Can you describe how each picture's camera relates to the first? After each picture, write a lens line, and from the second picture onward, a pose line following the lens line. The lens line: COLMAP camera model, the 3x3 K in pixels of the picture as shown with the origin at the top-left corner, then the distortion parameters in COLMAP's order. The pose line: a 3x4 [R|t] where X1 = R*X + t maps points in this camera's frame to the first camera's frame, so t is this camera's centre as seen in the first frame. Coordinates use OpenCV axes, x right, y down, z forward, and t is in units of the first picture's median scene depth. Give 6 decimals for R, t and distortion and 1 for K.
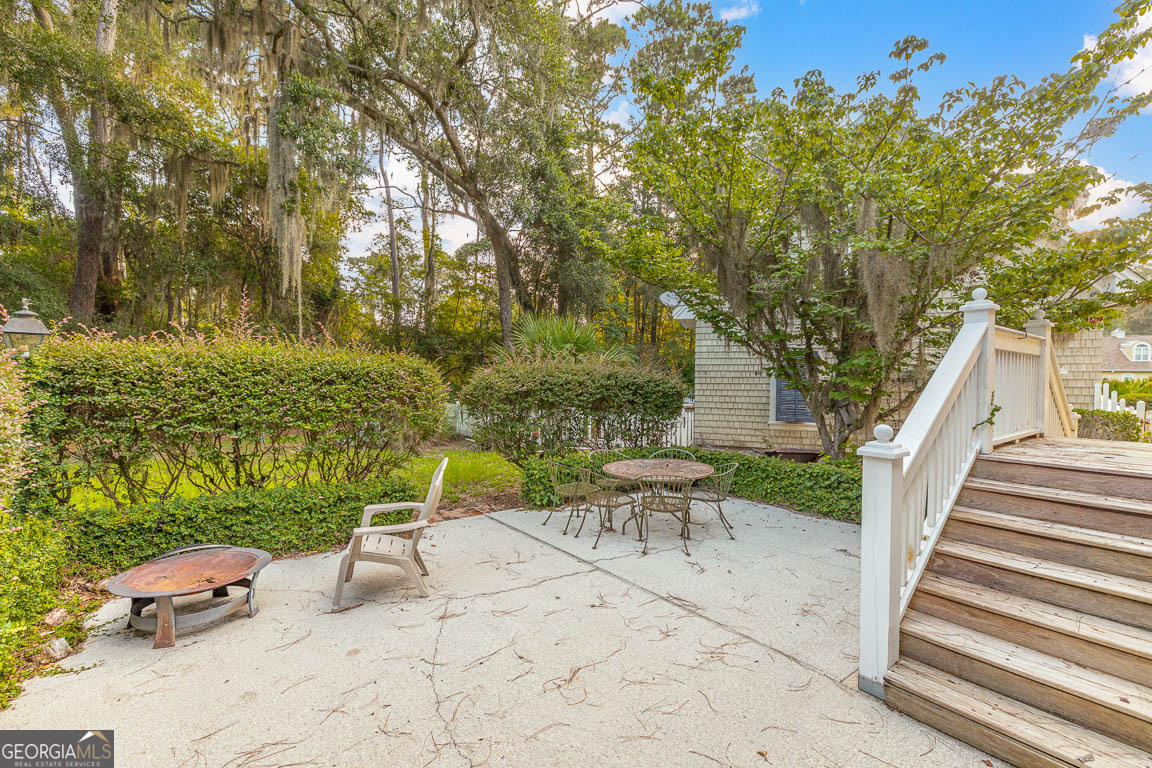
lens RADIAL K [[495.9, 0, 568.5], [0, 495.9, 386.1], [0, 0, 1]] dist [0.001451, 0.000377]
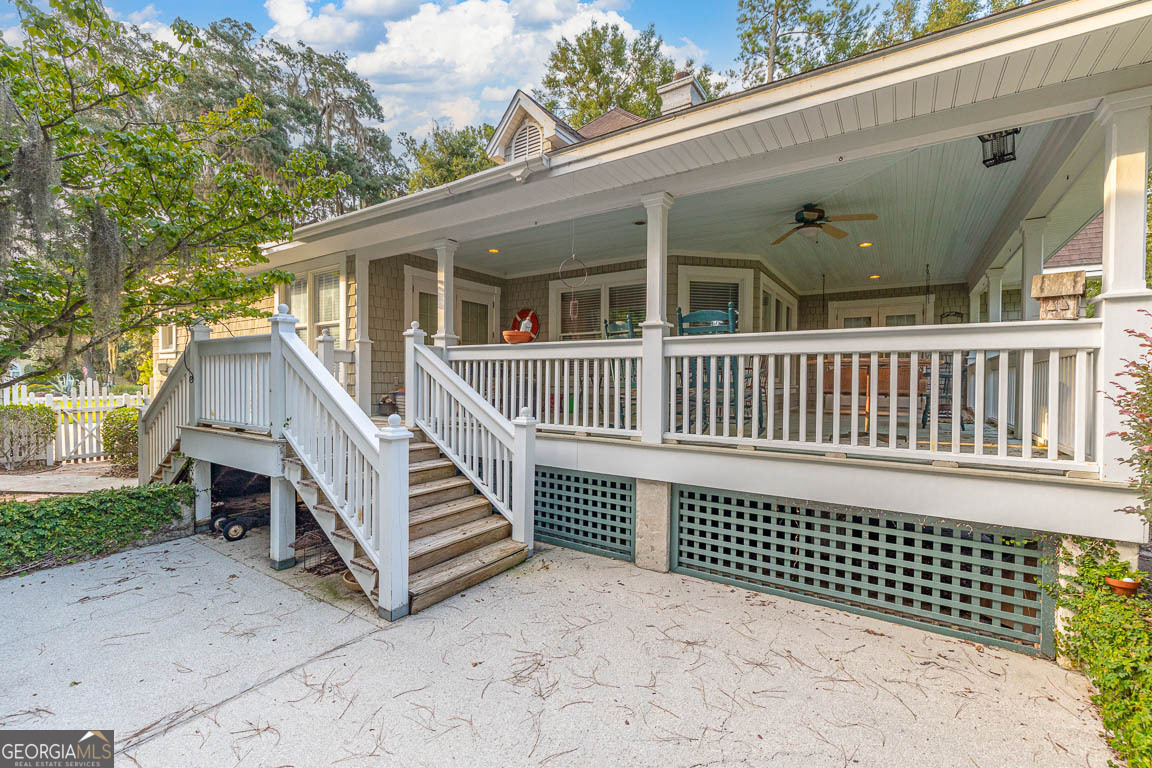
lens RADIAL K [[495.9, 0, 568.5], [0, 495.9, 386.1], [0, 0, 1]] dist [0.001451, 0.000377]
pose [[-0.349714, -0.017084, 0.936701, -0.683427], [-0.001885, 0.999845, 0.017532, -0.026974], [-0.936854, 0.004366, -0.349692, 0.883483]]
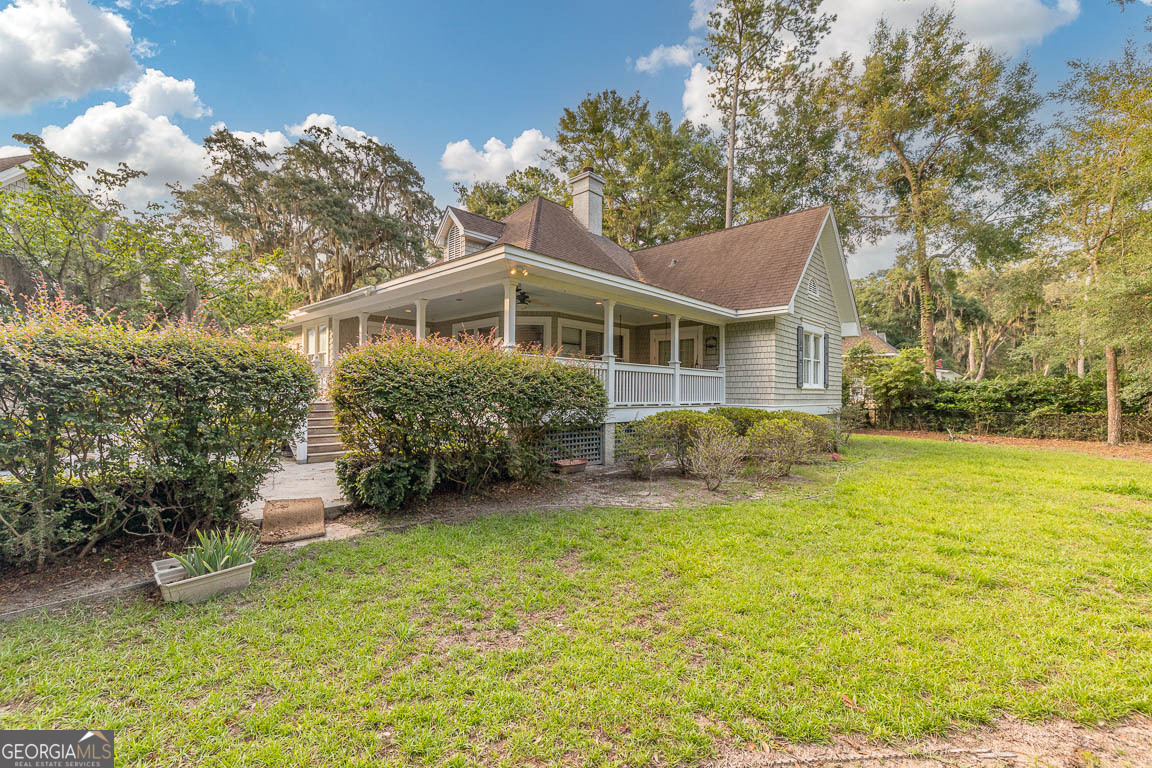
lens RADIAL K [[495.9, 0, 568.5], [0, 495.9, 386.1], [0, 0, 1]] dist [0.001451, 0.000377]
pose [[-0.191187, 0.008742, 0.981515, -2.907319], [0.000805, 0.999961, -0.008749, 0.064852], [-0.981553, -0.000882, -0.191186, -0.202379]]
